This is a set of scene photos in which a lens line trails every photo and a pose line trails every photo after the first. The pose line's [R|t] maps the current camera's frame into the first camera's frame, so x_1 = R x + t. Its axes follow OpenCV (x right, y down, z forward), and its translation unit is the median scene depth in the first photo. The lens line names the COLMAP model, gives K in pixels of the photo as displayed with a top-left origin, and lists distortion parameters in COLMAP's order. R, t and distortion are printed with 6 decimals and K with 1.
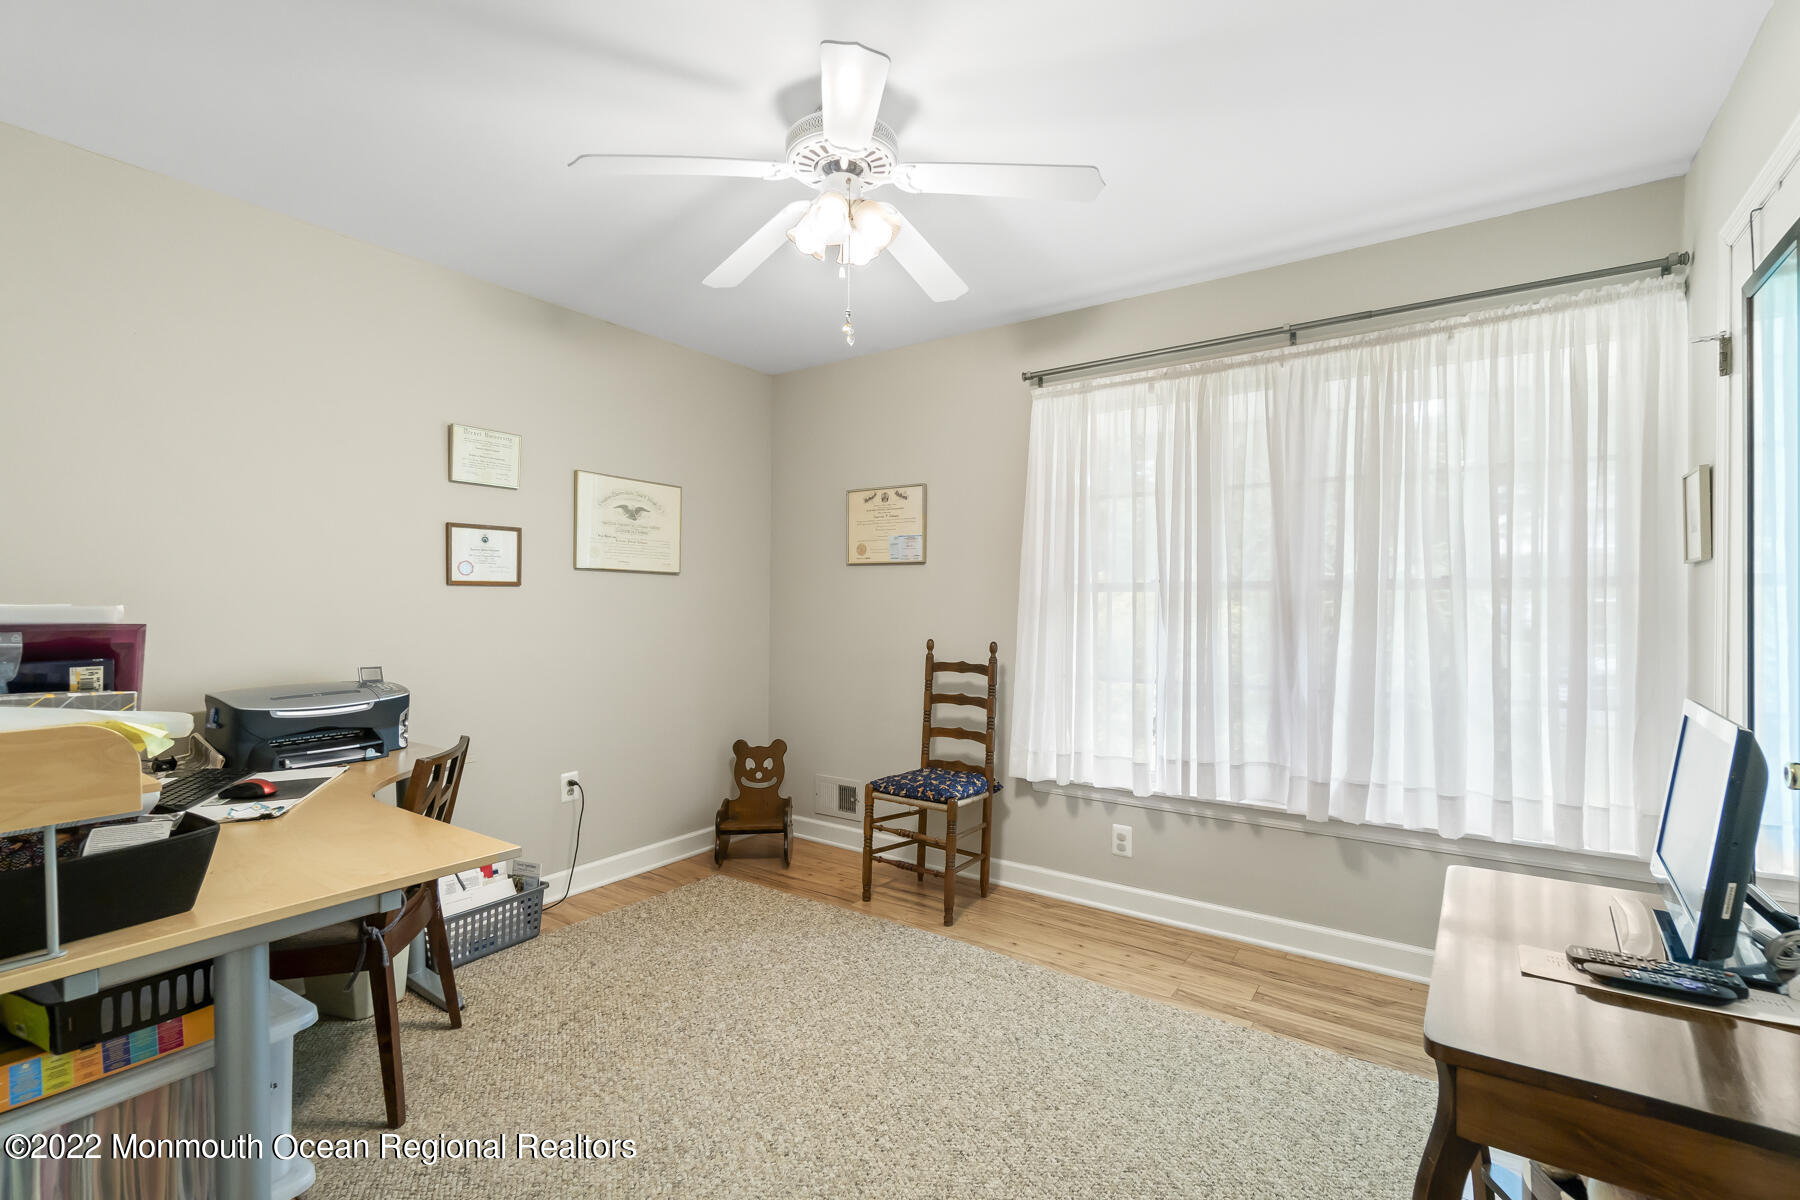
lens RADIAL K [[791.8, 0, 906.6], [0, 791.8, 606.1], [0, 0, 1]] dist [-0.001343, 0.000019]
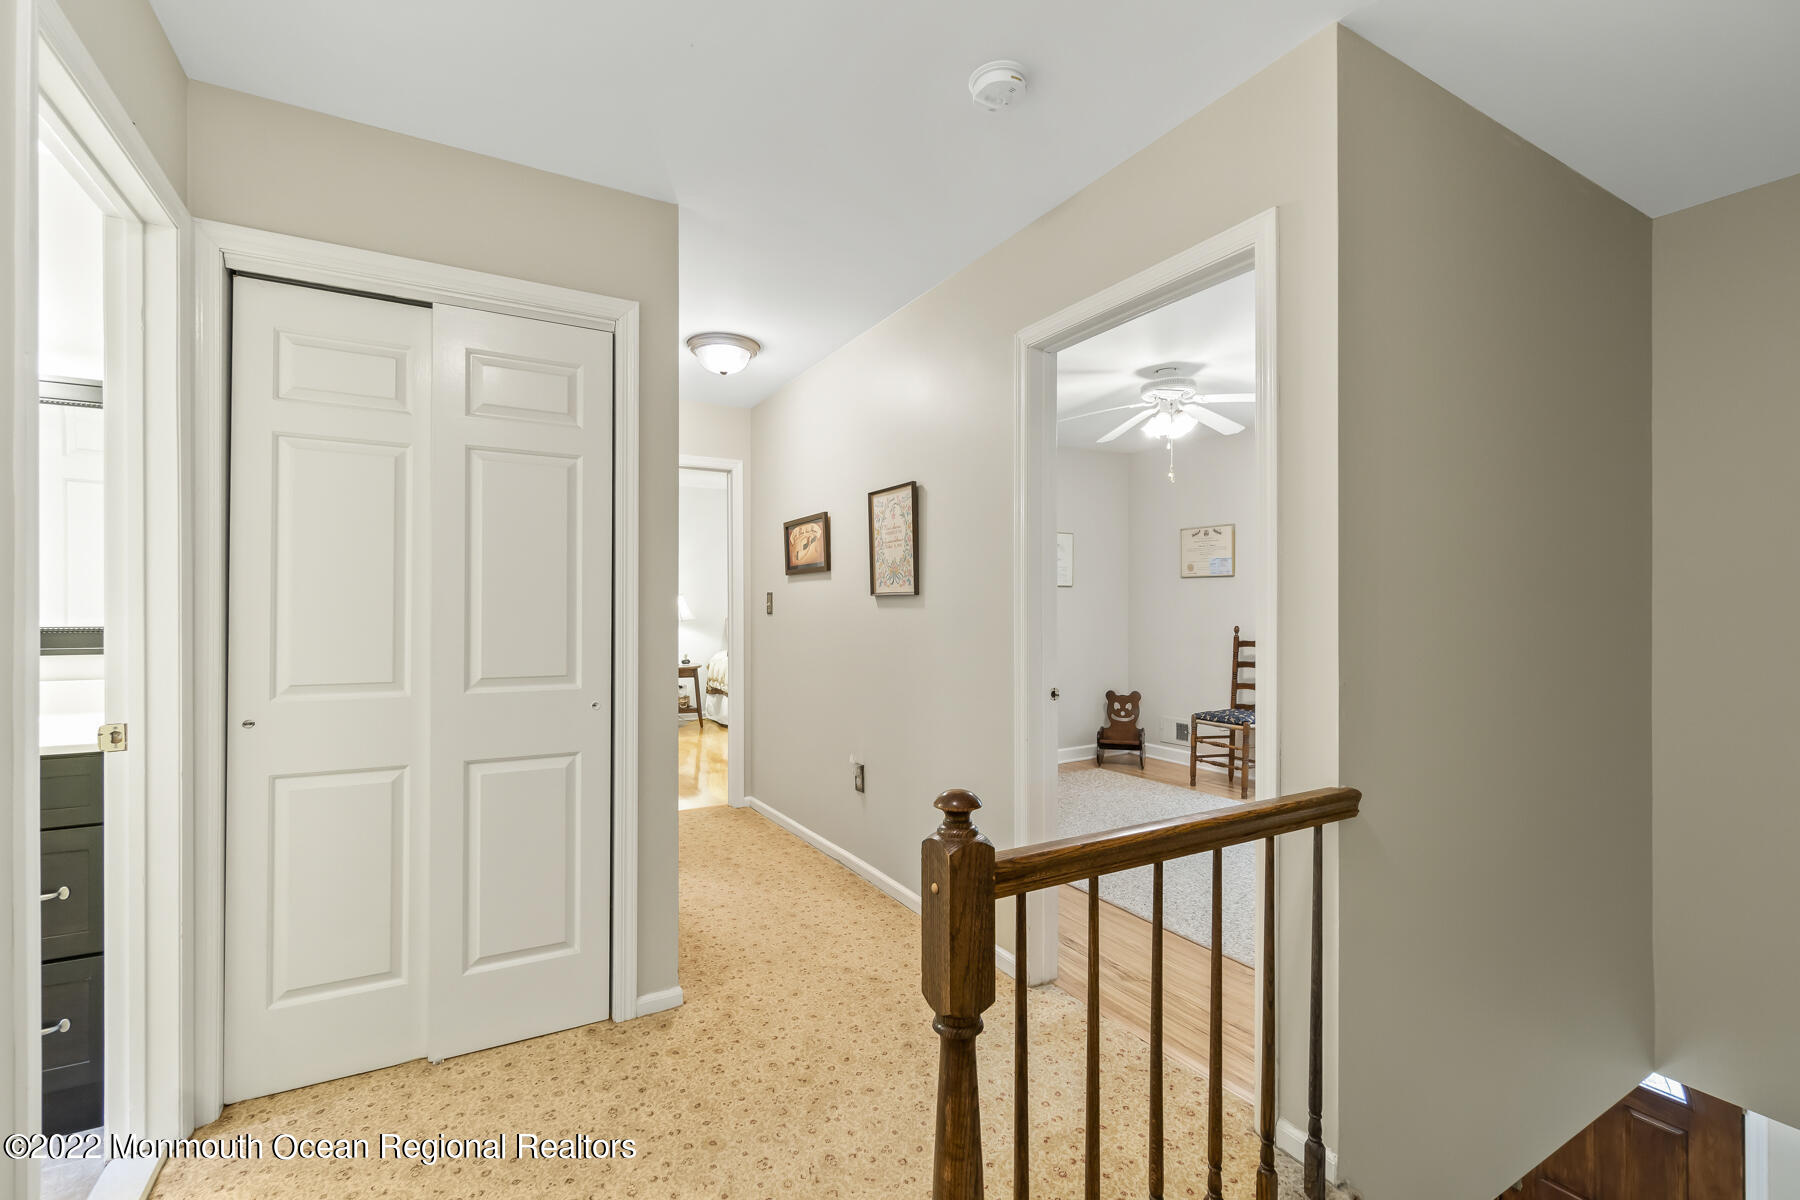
lens RADIAL K [[791.8, 0, 910.4], [0, 791.8, 612.5], [0, 0, 1]] dist [-0.001343, 0.000019]
pose [[0.910890, -0.009503, -0.412540, 0.082764], [0.009621, 0.999952, -0.001790, 0.011286], [0.412537, -0.002339, 0.910938, -0.627484]]
